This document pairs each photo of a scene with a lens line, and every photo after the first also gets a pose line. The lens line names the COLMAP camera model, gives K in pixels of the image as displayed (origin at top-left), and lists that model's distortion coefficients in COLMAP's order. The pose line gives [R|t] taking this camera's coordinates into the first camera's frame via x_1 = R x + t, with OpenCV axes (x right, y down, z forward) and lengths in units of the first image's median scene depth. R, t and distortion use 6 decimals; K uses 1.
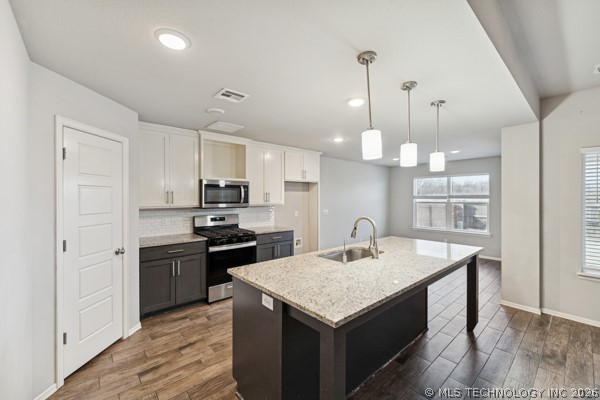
lens RADIAL K [[248.9, 0, 299.1], [0, 248.9, 196.6], [0, 0, 1]] dist [-0.001965, 0.000173]
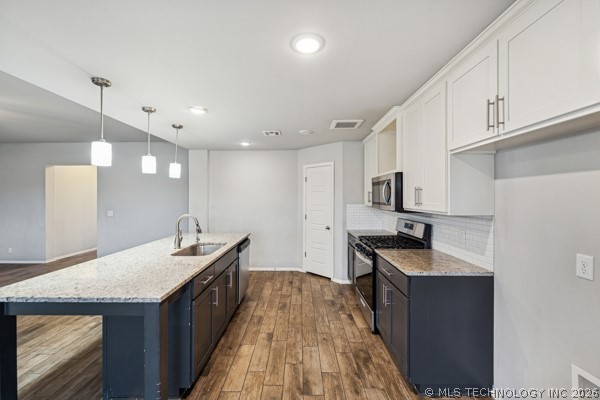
lens RADIAL K [[248.9, 0, 294.8], [0, 248.9, 196.3], [0, 0, 1]] dist [-0.001965, 0.000173]
pose [[-0.674481, 0.000951, -0.738292, 0.482143], [0.007840, 0.999952, -0.005873, 0.004143], [0.738251, -0.009750, -0.674456, 1.324359]]
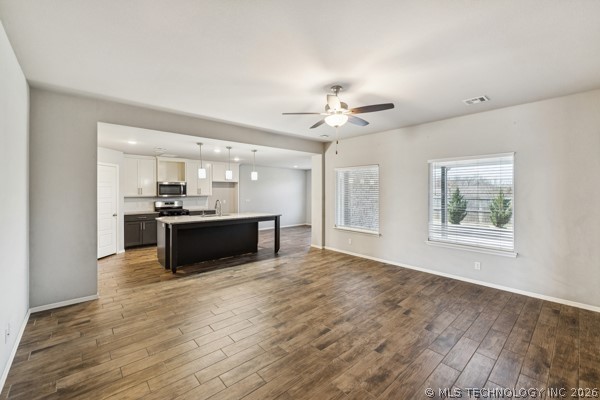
lens RADIAL K [[248.9, 0, 294.6], [0, 248.9, 192.4], [0, 0, 1]] dist [-0.001965, 0.000173]
pose [[0.999998, 0.001423, 0.001522, 0.612452], [-0.001432, 0.999981, 0.006064, -0.001819], [-0.001513, -0.006066, 0.999980, -0.850082]]
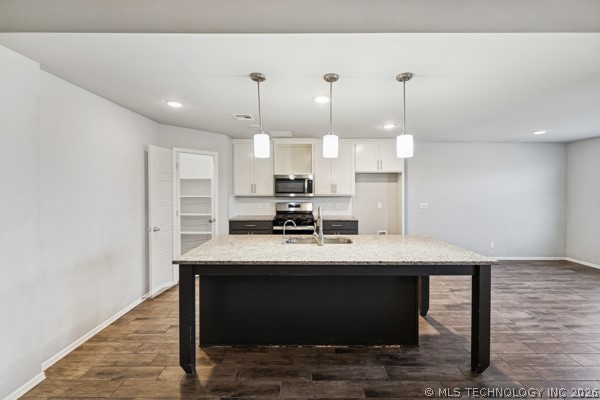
lens RADIAL K [[248.9, 0, 304.0], [0, 248.9, 193.2], [0, 0, 1]] dist [-0.001965, 0.000173]
pose [[0.755028, 0.012547, -0.655573, 0.562731], [0.001372, 0.999784, 0.020715, 0.000821], [0.655691, -0.016539, 0.754848, 0.091773]]
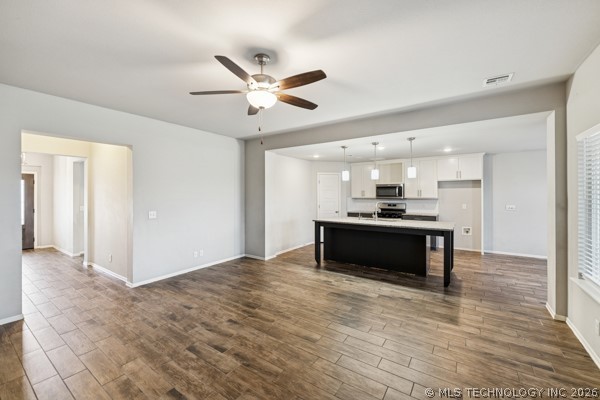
lens RADIAL K [[248.9, 0, 295.3], [0, 248.9, 193.7], [0, 0, 1]] dist [-0.001965, 0.000173]
pose [[0.237208, -0.002780, -0.971455, 1.347895], [0.008152, 0.999966, -0.000871, 0.001654], [0.971425, -0.007713, 0.237223, -0.124928]]
